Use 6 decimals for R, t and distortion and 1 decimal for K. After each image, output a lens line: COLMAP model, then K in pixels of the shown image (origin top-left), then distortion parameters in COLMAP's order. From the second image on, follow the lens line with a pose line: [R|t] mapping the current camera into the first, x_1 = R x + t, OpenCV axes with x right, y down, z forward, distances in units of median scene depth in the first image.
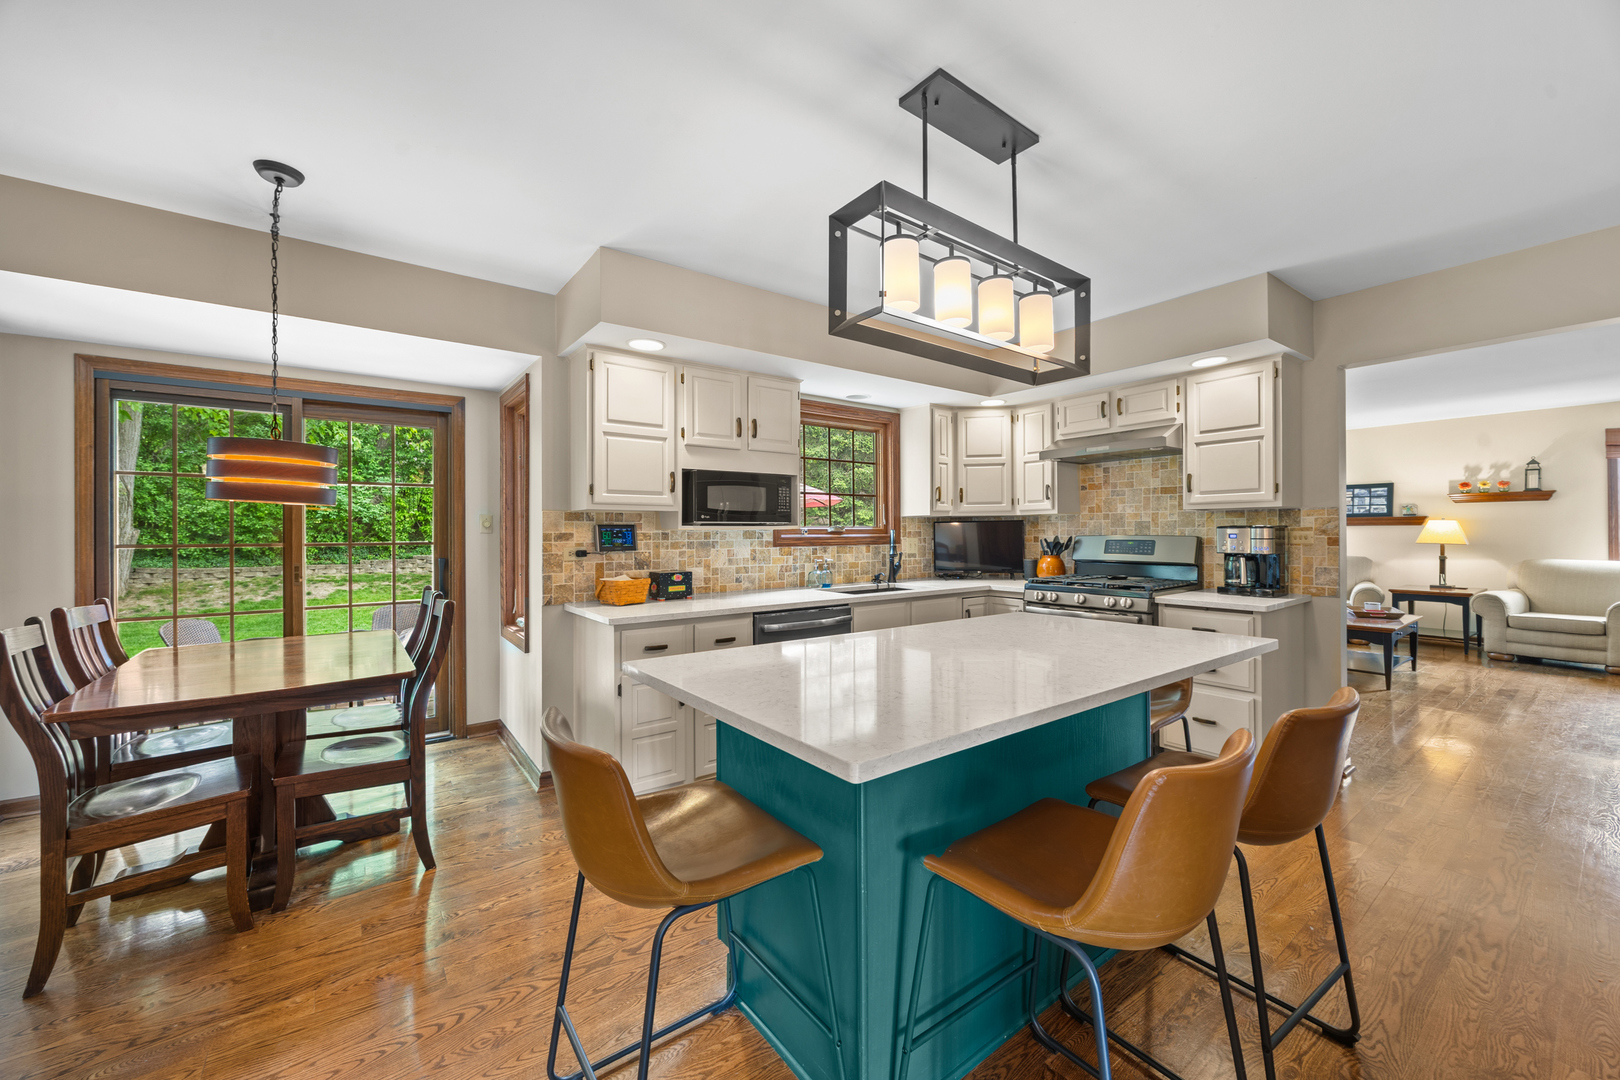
lens RADIAL K [[630.8, 0, 801.8], [0, 630.8, 526.7], [0, 0, 1]] dist [0.004436, 0.000188]
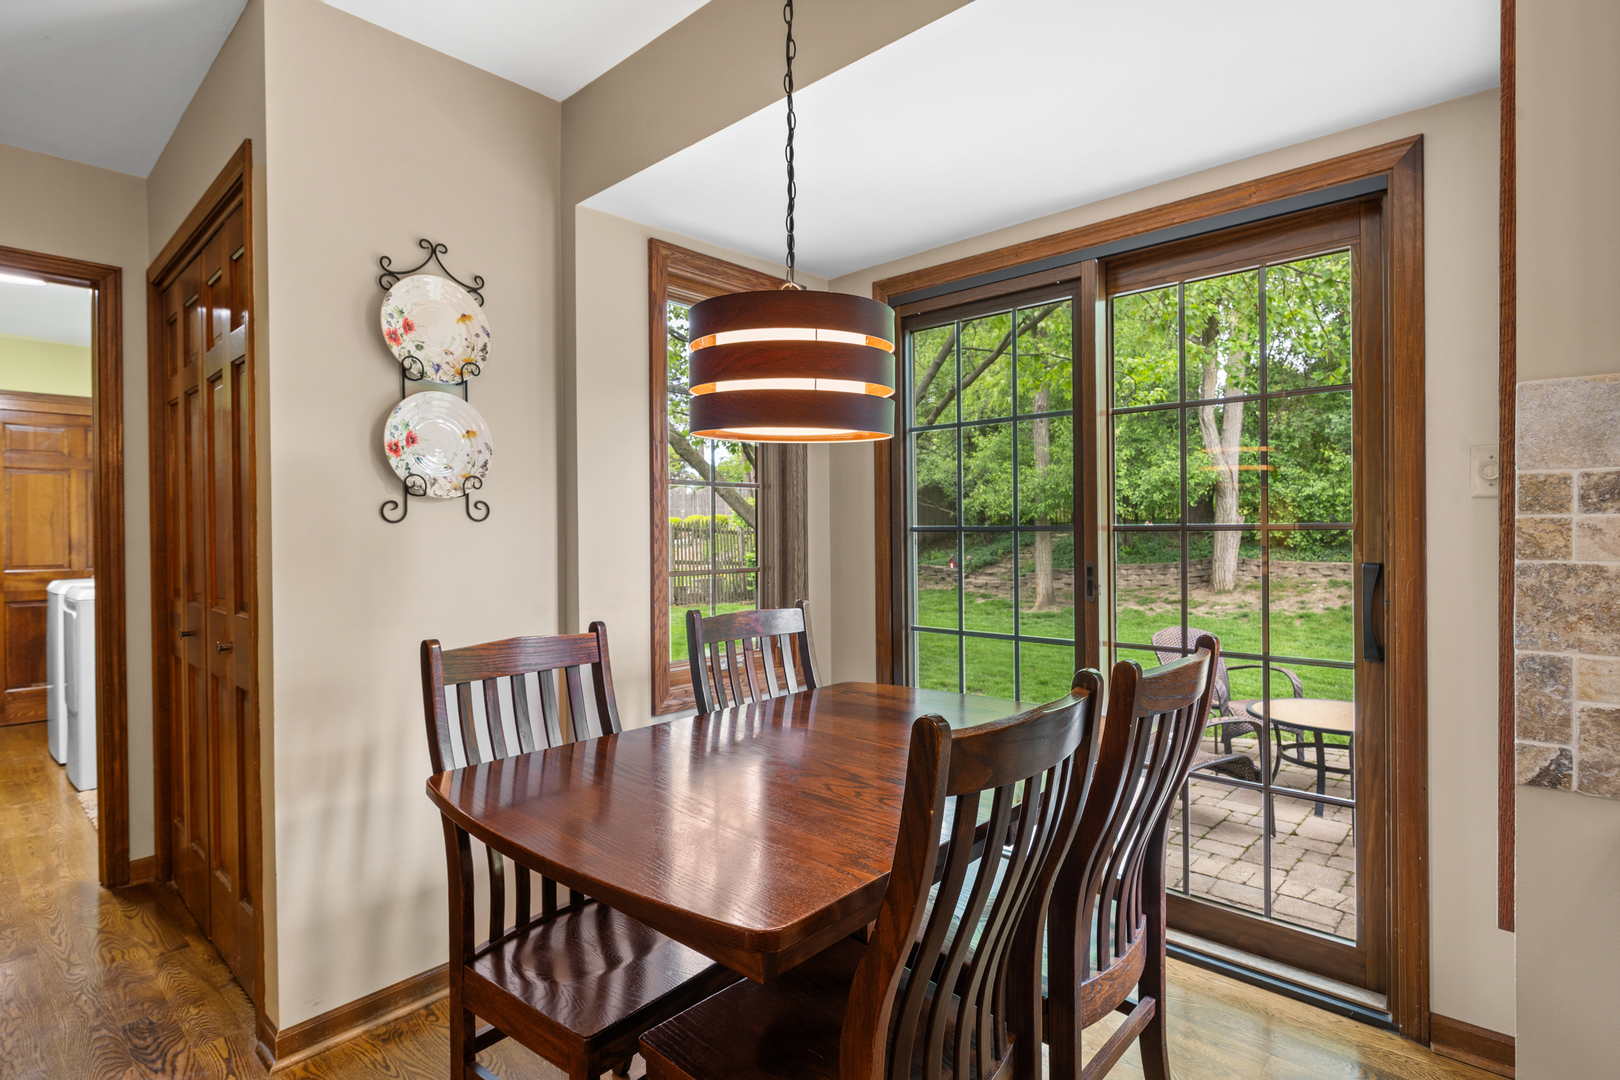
lens RADIAL K [[799.8, 0, 817.0], [0, 799.8, 542.9], [0, 0, 1]] dist [-0.001845, -0.000478]
pose [[0.186346, 0.021621, -0.982246, -0.101236], [0.014320, 0.999592, 0.024719, 0.012834], [0.982380, -0.018672, 0.185960, 0.415686]]
